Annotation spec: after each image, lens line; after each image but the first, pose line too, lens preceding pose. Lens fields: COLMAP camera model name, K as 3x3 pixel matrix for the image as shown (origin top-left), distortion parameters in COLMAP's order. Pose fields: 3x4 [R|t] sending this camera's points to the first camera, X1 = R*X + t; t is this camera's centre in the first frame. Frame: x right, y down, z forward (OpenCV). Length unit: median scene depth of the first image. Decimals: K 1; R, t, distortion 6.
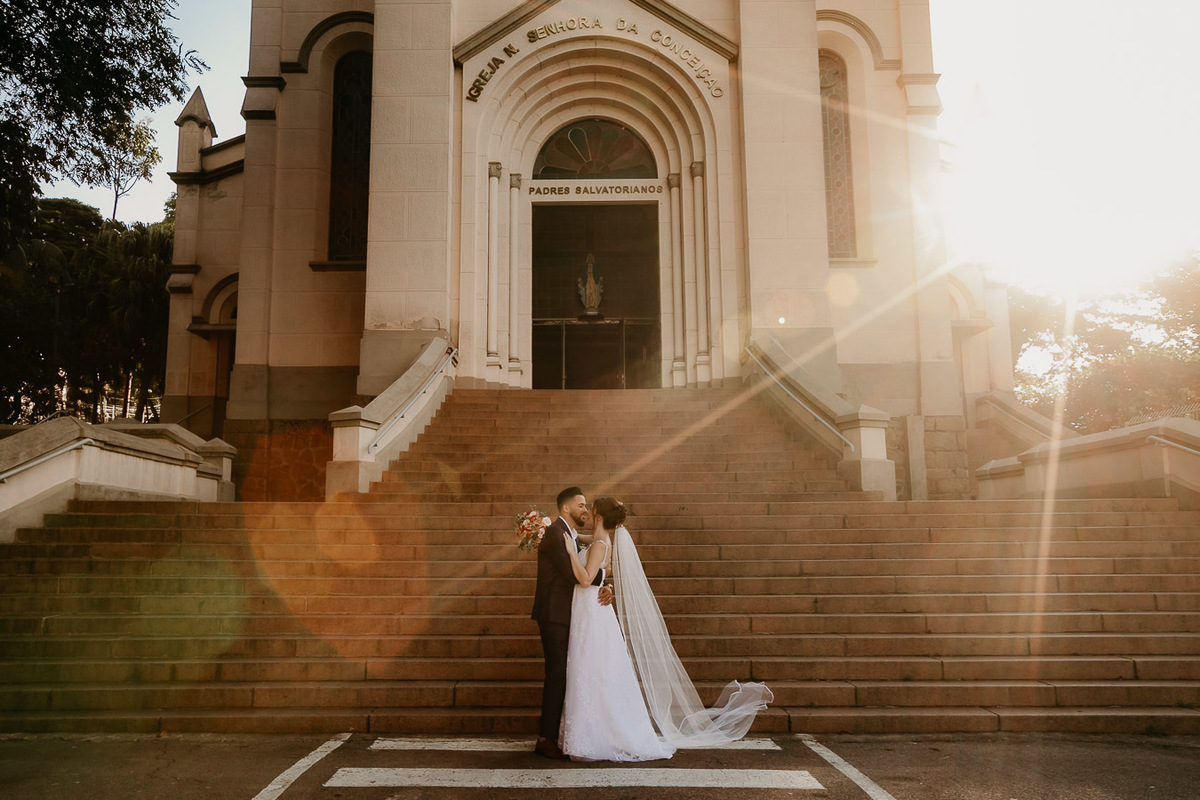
lens RADIAL K [[865.1, 0, 588.0], [0, 865.1, 412.7], [0, 0, 1]] dist [-0.026795, 0.011181]
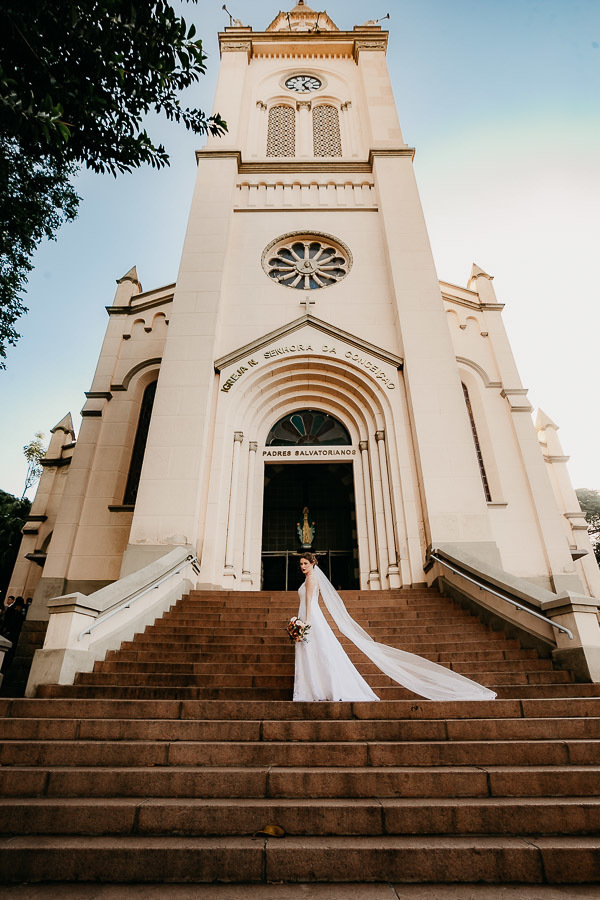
lens RADIAL K [[463.9, 0, 302.7], [0, 463.9, 458.7], [0, 0, 1]] dist [-0.040793, 0.015732]
pose [[0.999970, -0.002391, -0.007383, 0.004199], [-0.000377, 0.935263, -0.353953, 0.025661], [0.007751, 0.353946, 0.935234, 0.303382]]
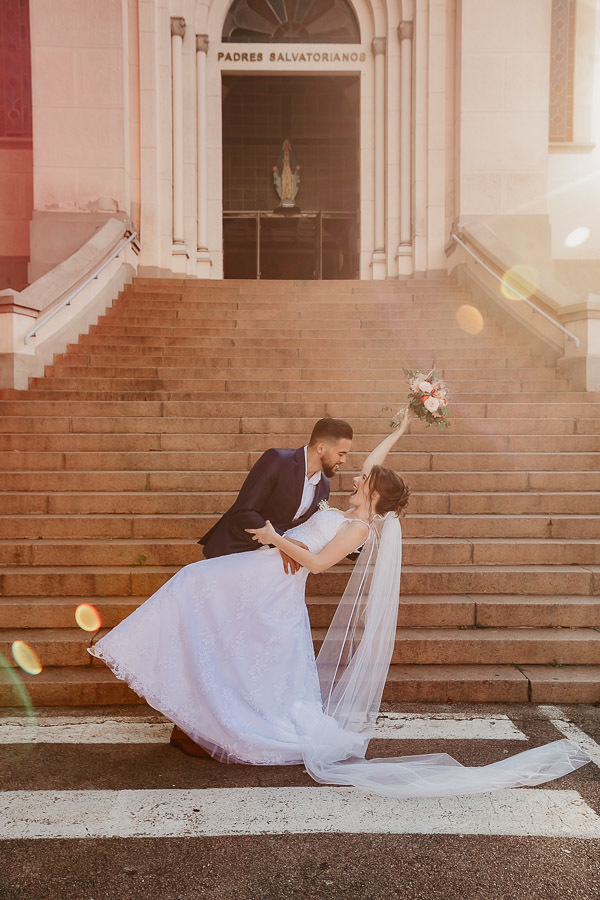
lens RADIAL K [[780.5, 0, 307.1], [0, 780.5, 446.2], [0, 0, 1]] dist [0.007091, 0.050965]
pose [[0.999688, 0.005009, 0.024471, 0.007397], [-0.008805, 0.987466, 0.157586, 0.015064], [-0.023375, -0.157752, 0.987202, 0.137543]]
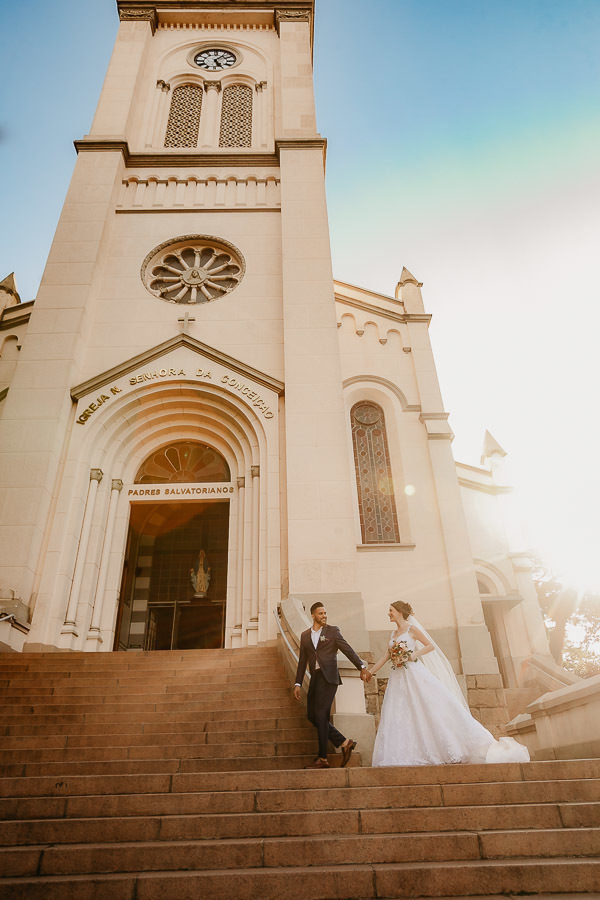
lens RADIAL K [[550.6, 0, 307.3], [0, 550.6, 475.7], [0, 0, 1]] dist [-0.036972, 0.025726]
pose [[0.999689, -0.015812, 0.019291, 0.192676], [0.021754, 0.931083, -0.364159, 0.020060], [-0.012203, 0.364466, 0.931137, 0.255981]]
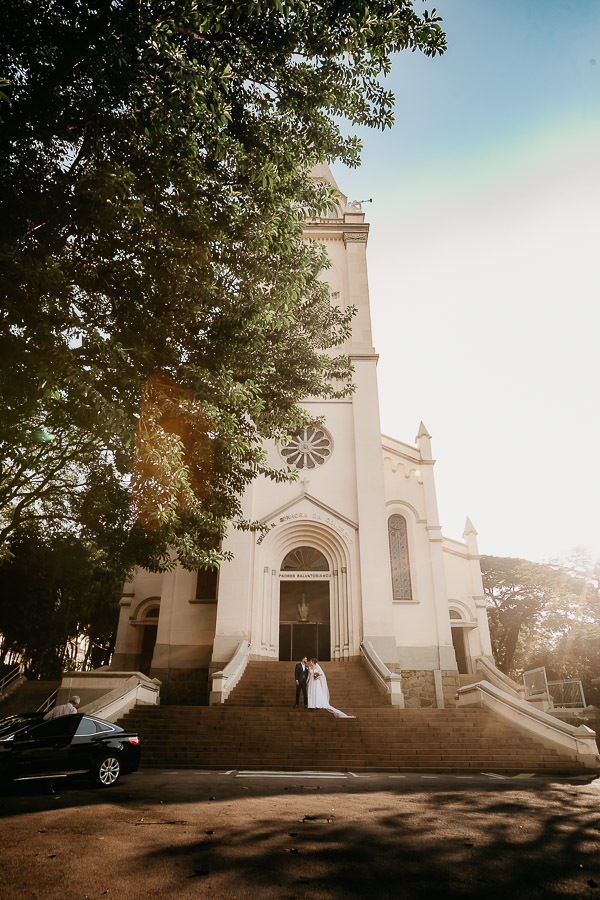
lens RADIAL K [[550.6, 0, 303.8], [0, 550.6, 464.7], [0, 0, 1]] dist [-0.036972, 0.025726]
pose [[0.999923, 0.007570, -0.009806, 0.020093], [-0.010208, 0.951949, -0.306086, -0.077606], [0.007018, 0.306163, 0.951953, -0.701302]]
